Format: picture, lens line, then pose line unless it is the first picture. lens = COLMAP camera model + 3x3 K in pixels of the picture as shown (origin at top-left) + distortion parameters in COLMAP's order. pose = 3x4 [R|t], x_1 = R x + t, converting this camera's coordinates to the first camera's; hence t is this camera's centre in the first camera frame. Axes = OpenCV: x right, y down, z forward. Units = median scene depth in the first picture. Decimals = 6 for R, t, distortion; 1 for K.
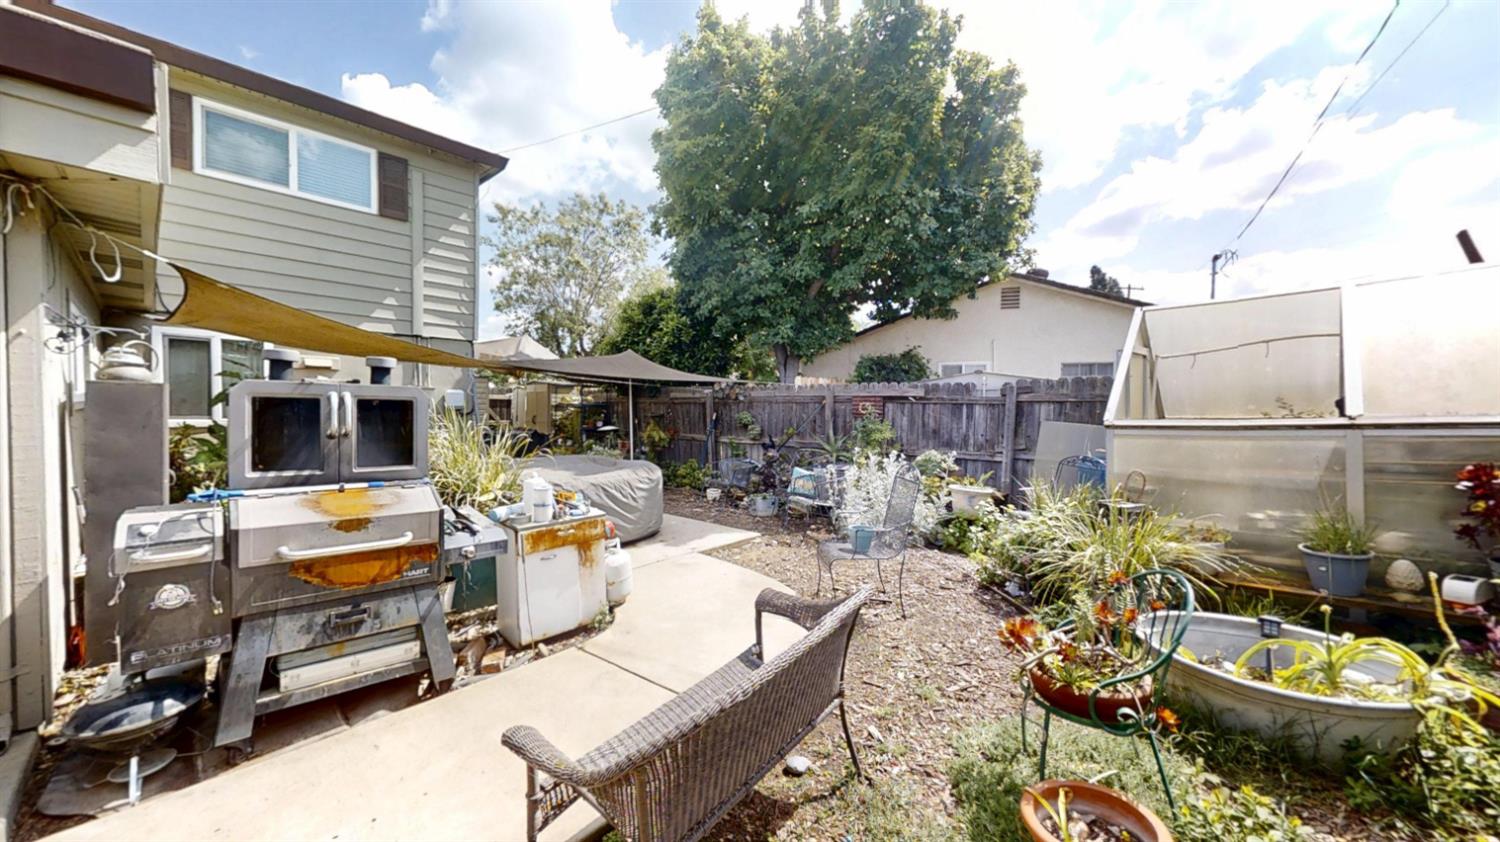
lens RADIAL K [[549.2, 0, 751.5], [0, 549.2, 425.8], [0, 0, 1]] dist [-0.000579, 0.000079]
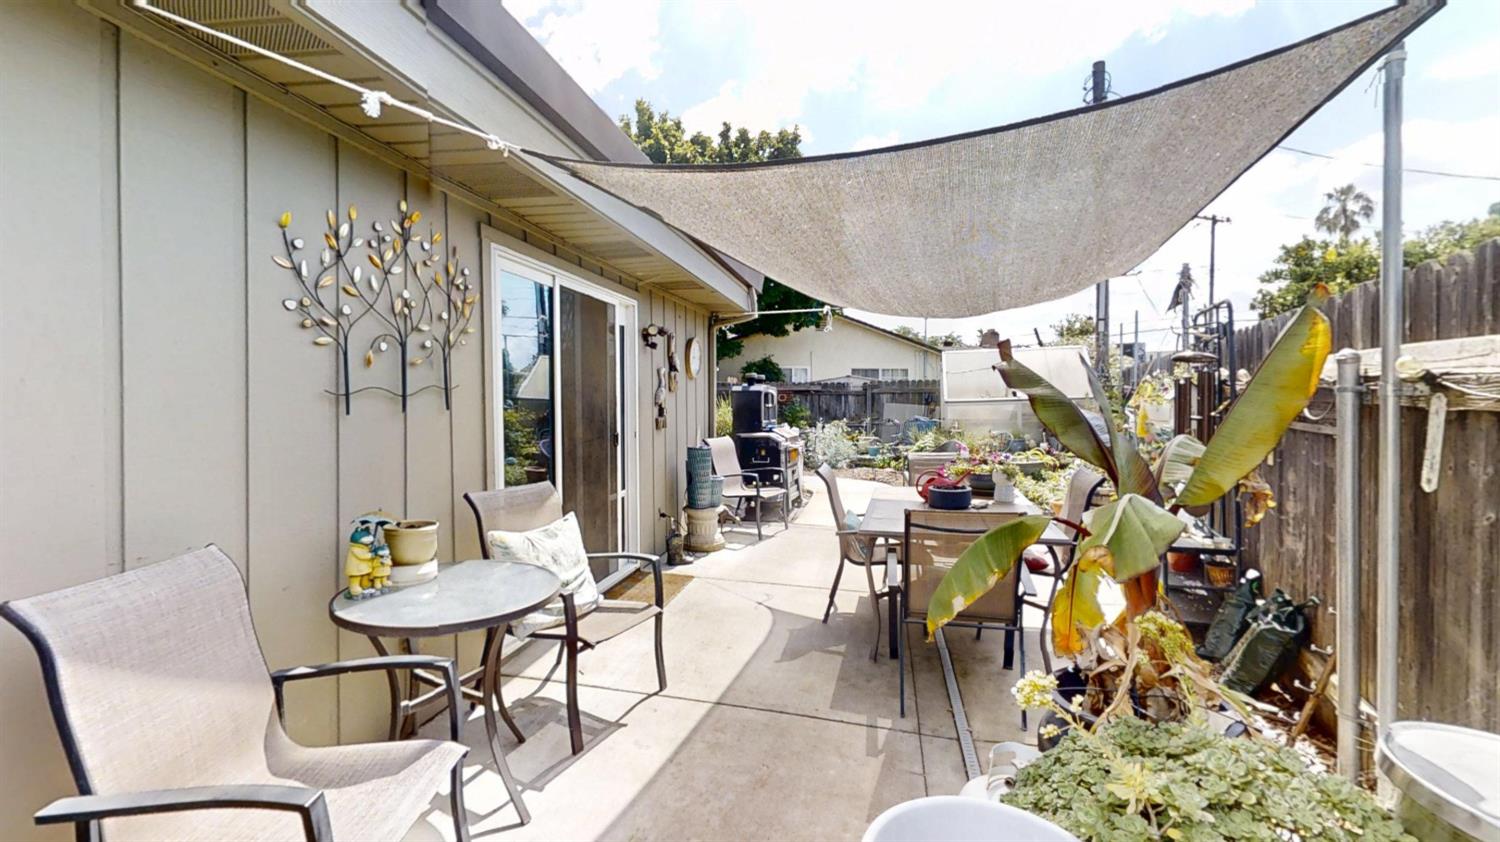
lens RADIAL K [[592.8, 0, 747.5], [0, 592.8, 424.7], [0, 0, 1]] dist [-0.000026, 0.000031]
pose [[0.875390, -0.028214, 0.482594, -0.805271], [0.025638, 0.999600, 0.011936, 0.026100], [-0.482738, 0.001924, 0.875763, -0.511095]]
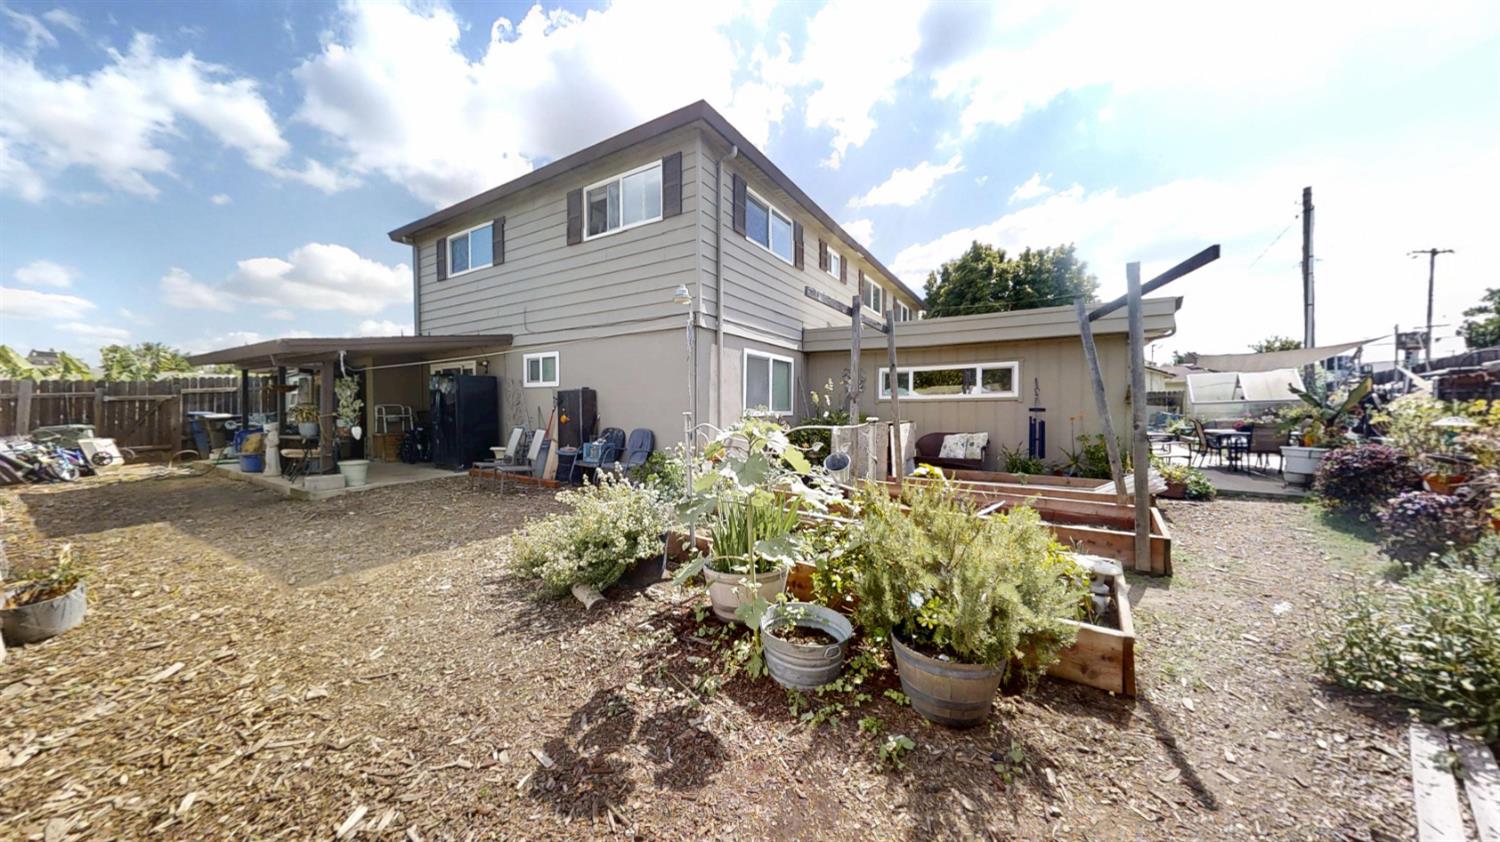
lens RADIAL K [[466.0, 0, 749.5], [0, 466.0, 426.3], [0, 0, 1]] dist [-0.000071, 0.000038]
pose [[0.984467, -0.011456, 0.175196, -1.818264], [0.011224, 0.999934, 0.002317, 0.072946], [-0.175211, -0.000314, 0.984531, -1.071270]]
